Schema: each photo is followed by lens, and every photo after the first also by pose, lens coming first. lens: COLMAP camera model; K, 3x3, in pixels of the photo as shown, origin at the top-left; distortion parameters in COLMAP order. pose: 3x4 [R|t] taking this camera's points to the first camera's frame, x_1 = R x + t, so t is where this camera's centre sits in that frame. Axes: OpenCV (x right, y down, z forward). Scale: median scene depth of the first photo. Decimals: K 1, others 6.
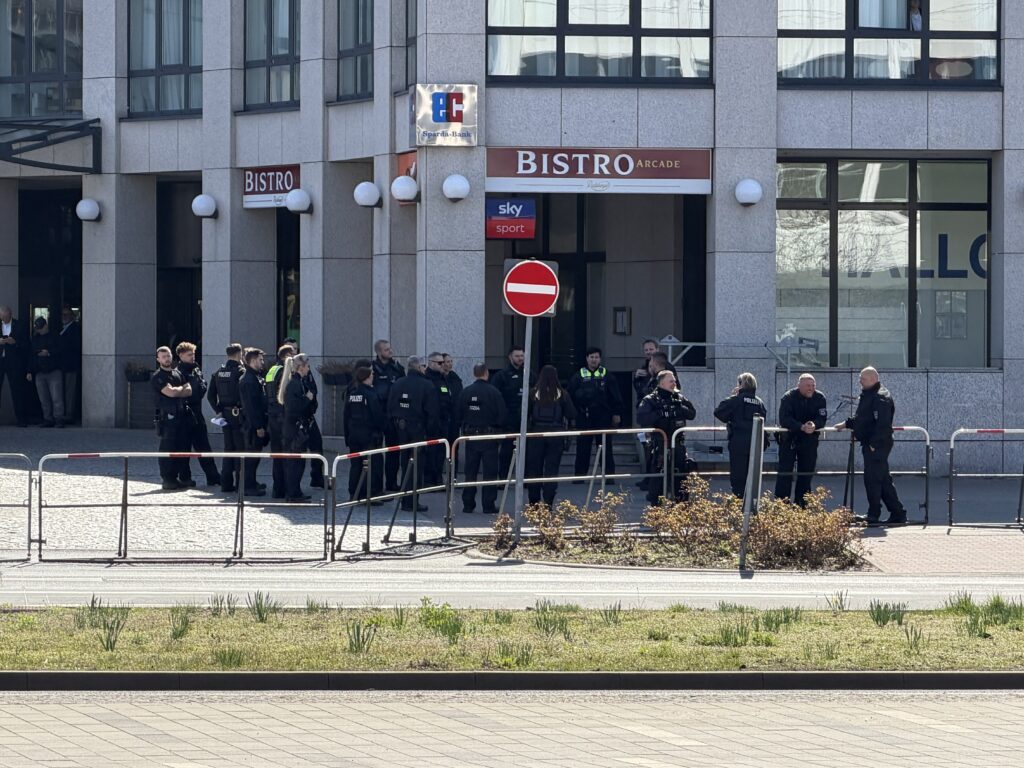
lens RADIAL K [[5004.1, 0, 511.7], [0, 5004.1, 383.4], [0, 0, 1]] dist [-0.100953, 0.000000]
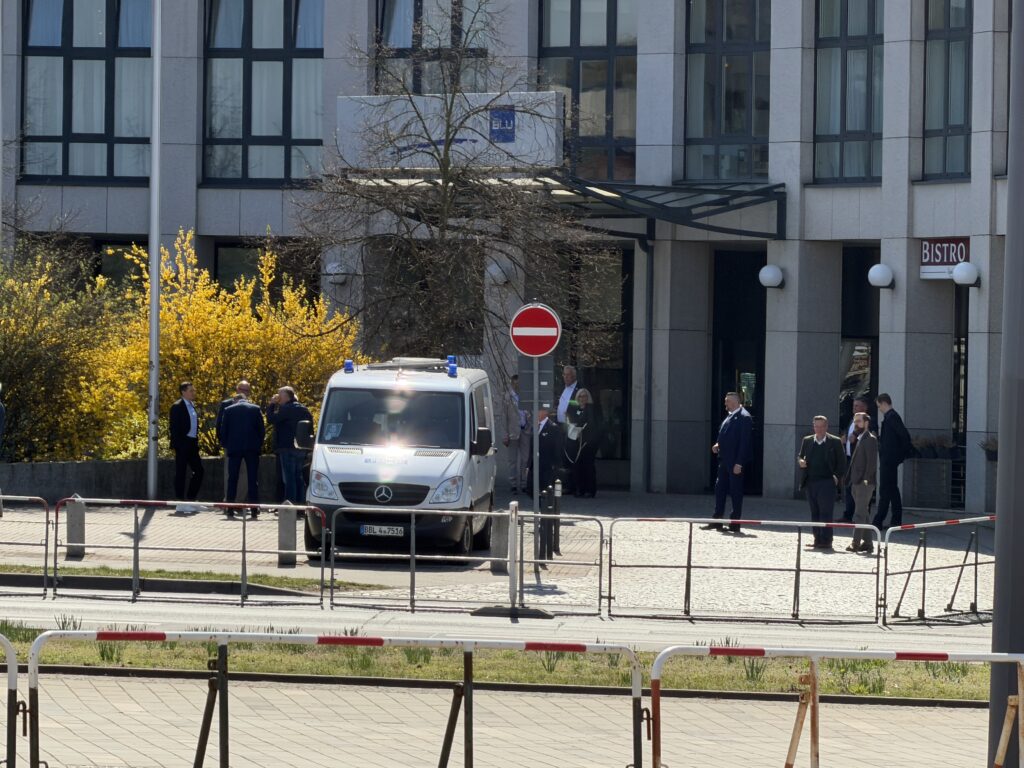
lens RADIAL K [[6398.6, 0, 512.0], [0, 6398.6, 384.4], [0, 0, 1]] dist [0.451784, 0.000000]
pose [[0.985318, 0.022718, -0.169211, 0.081060], [-0.024494, 0.999665, -0.008417, -0.001723], [0.168963, 0.012438, 0.985544, -0.255180]]
